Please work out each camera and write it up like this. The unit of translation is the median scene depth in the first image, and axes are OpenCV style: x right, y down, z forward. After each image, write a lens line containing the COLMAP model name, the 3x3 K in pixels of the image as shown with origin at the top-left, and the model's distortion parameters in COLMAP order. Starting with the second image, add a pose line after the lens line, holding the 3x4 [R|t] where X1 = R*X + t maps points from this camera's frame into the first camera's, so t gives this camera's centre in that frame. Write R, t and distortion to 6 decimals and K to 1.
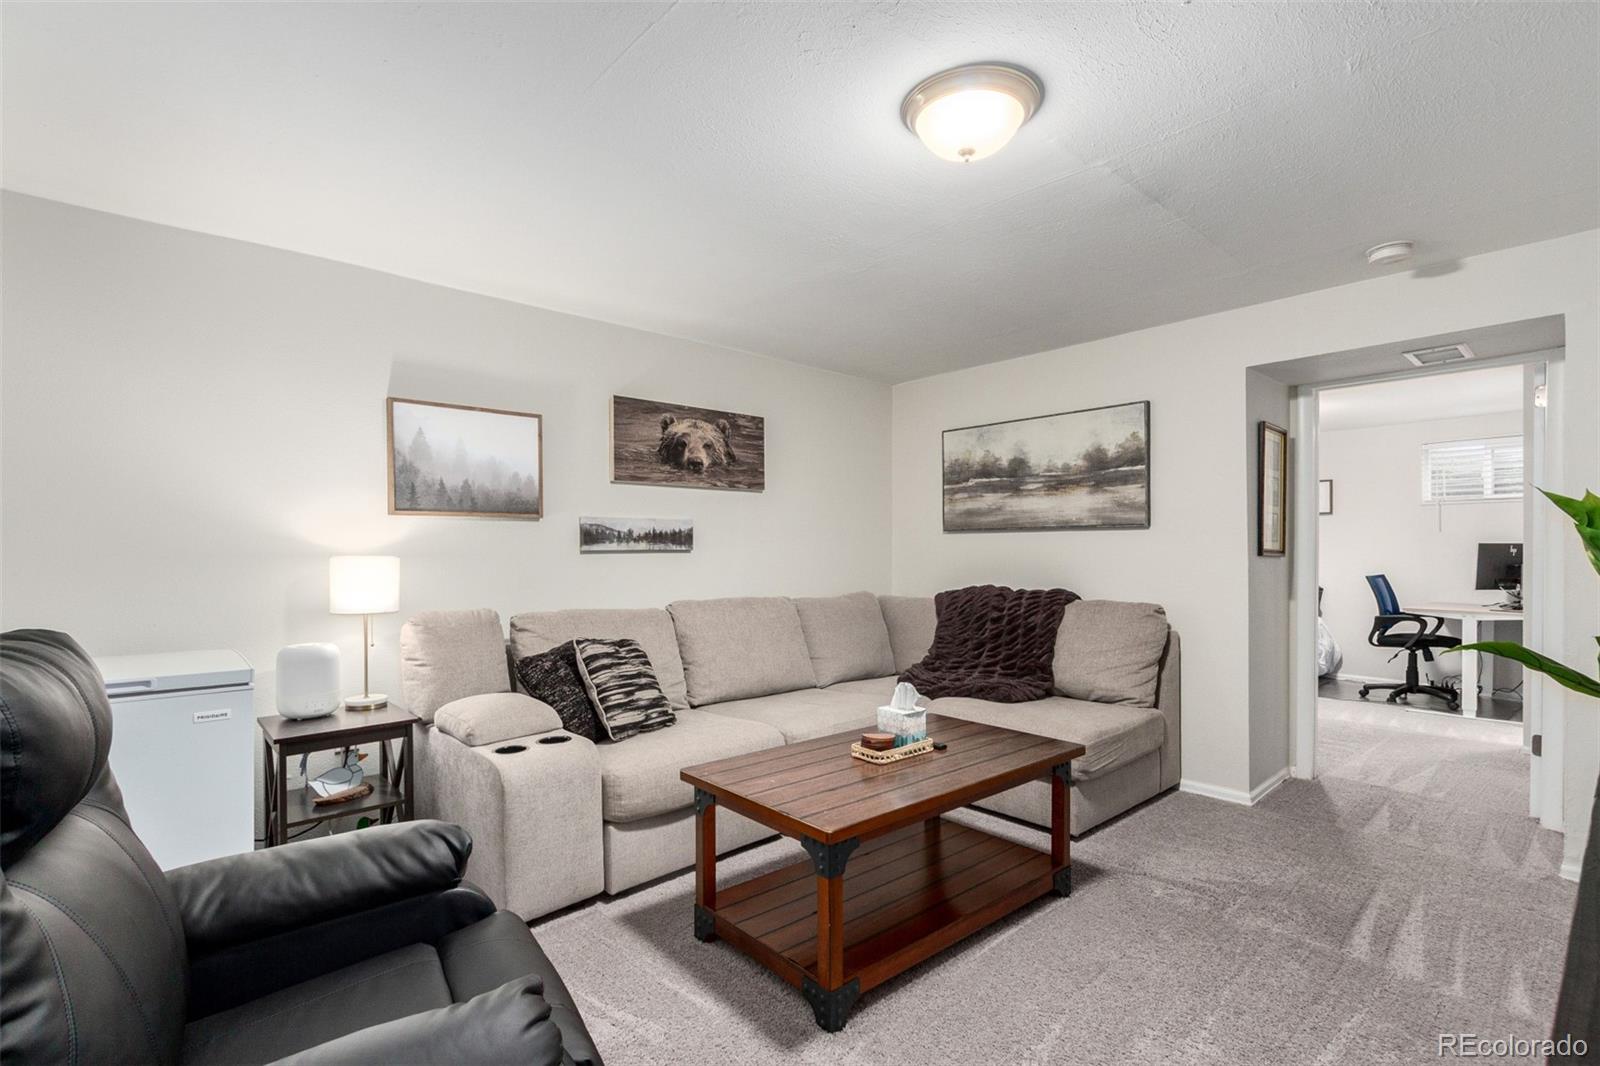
lens RADIAL K [[739.0, 0, 795.1], [0, 739.0, 549.1], [0, 0, 1]] dist [-0.000592, -0.000975]
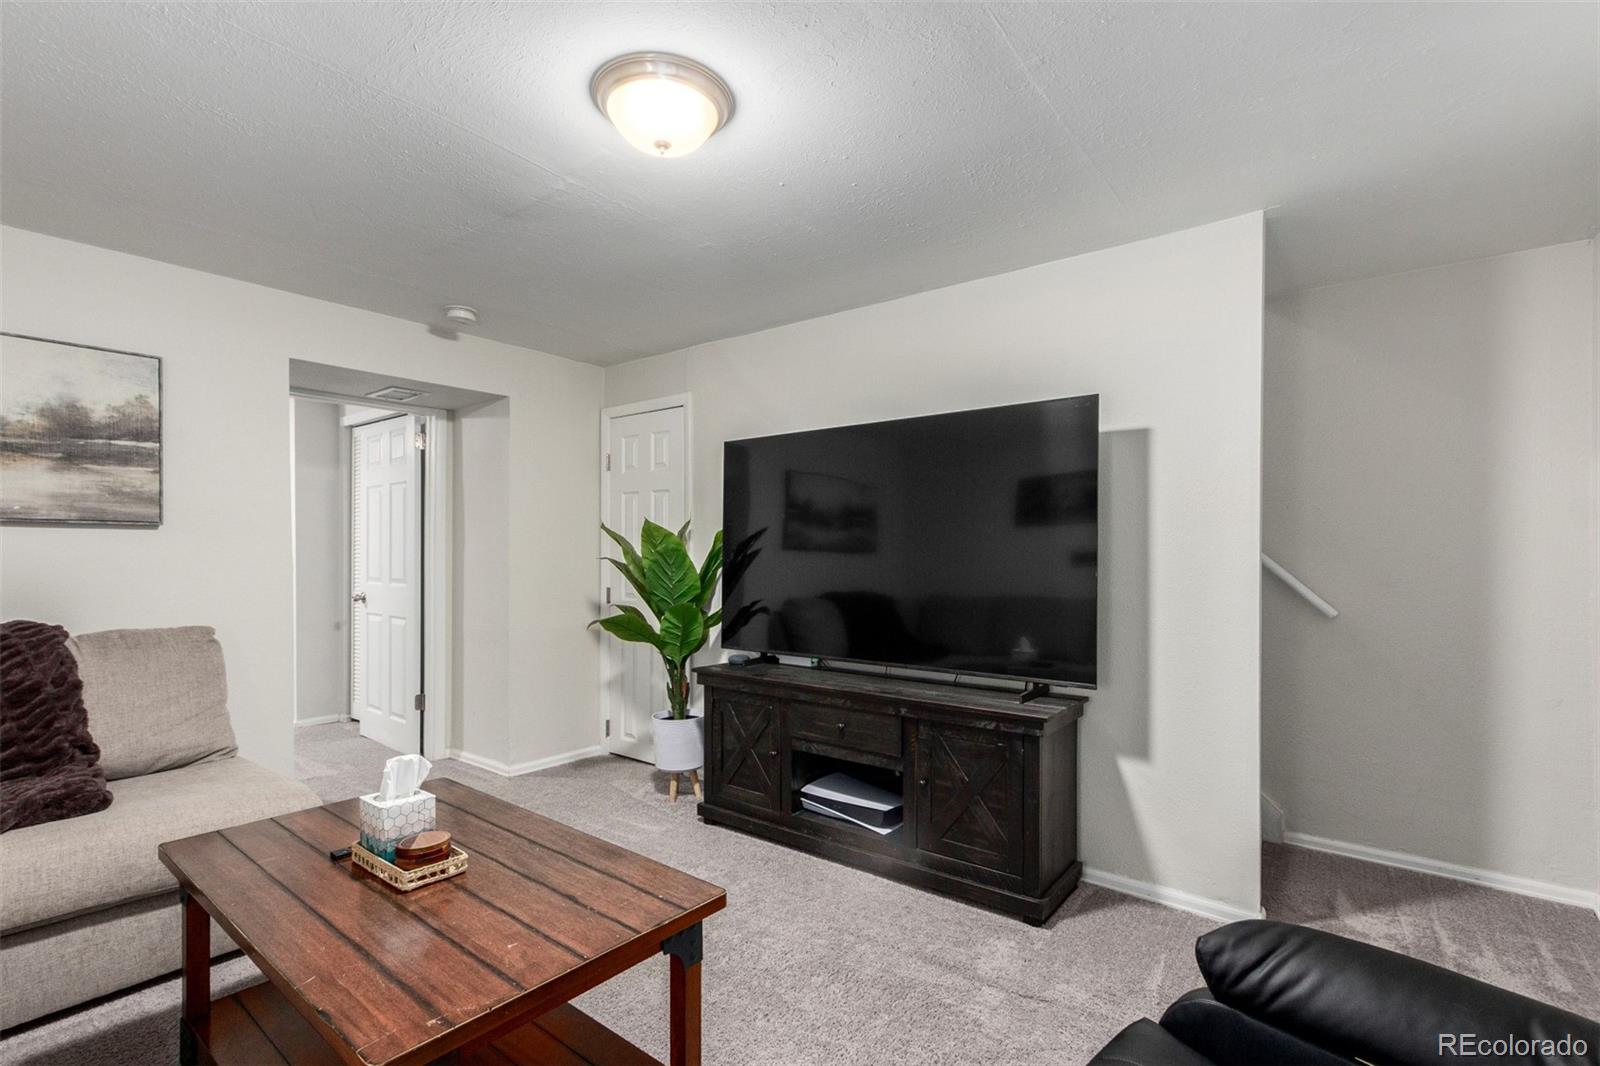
lens RADIAL K [[739.0, 0, 799.4], [0, 739.0, 548.8], [0, 0, 1]] dist [-0.000592, -0.000975]
pose [[-0.182651, 0.006247, 0.983158, -0.403015], [0.001357, 0.999980, -0.006102, -0.001771], [-0.983177, 0.000219, -0.182656, 0.536016]]
